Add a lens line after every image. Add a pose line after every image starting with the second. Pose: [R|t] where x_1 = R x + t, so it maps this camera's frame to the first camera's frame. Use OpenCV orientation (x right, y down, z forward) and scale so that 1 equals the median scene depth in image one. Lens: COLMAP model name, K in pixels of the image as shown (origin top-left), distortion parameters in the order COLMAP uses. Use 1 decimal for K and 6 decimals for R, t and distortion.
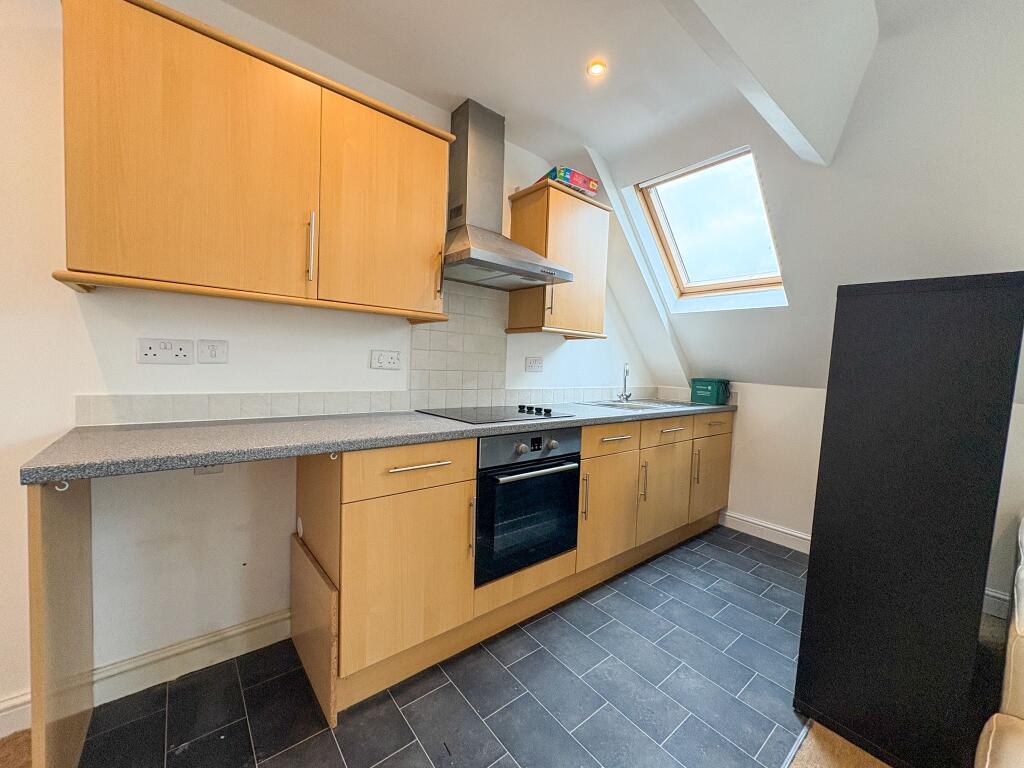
lens RADIAL K [[404.8, 0, 511.7], [0, 404.8, 385.3], [0, 0, 1]] dist [0.000171, -0.000261]
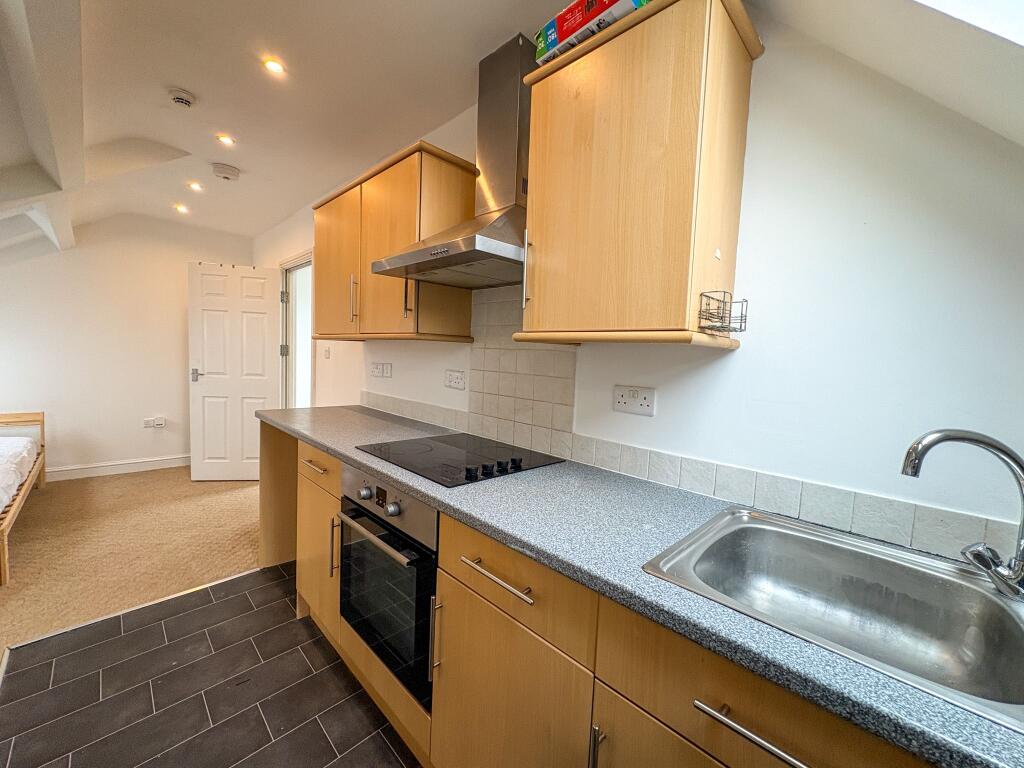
lens RADIAL K [[404.8, 0, 511.7], [0, 404.8, 385.3], [0, 0, 1]] dist [0.000171, -0.000261]
pose [[0.109796, 0.044152, -0.992973, 0.662272], [-0.088193, 0.995505, 0.034512, -0.086918], [0.990034, 0.083784, 0.113196, 0.923327]]
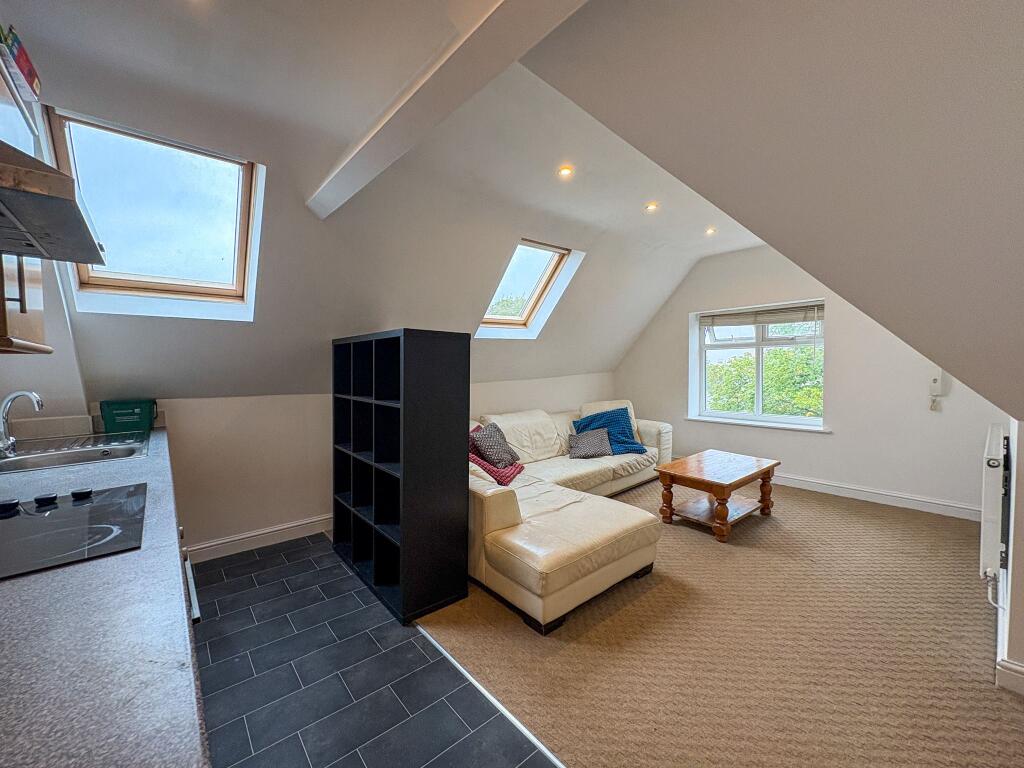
lens RADIAL K [[404.1, 0, 512.0], [0, 404.1, 384.0], [0, 0, 1]] dist [0.000305, 0.000132]
pose [[-0.020496, -0.083545, 0.996293, -0.431175], [0.069805, 0.993951, 0.084785, -0.085998], [-0.997350, 0.071284, -0.014540, 0.393995]]
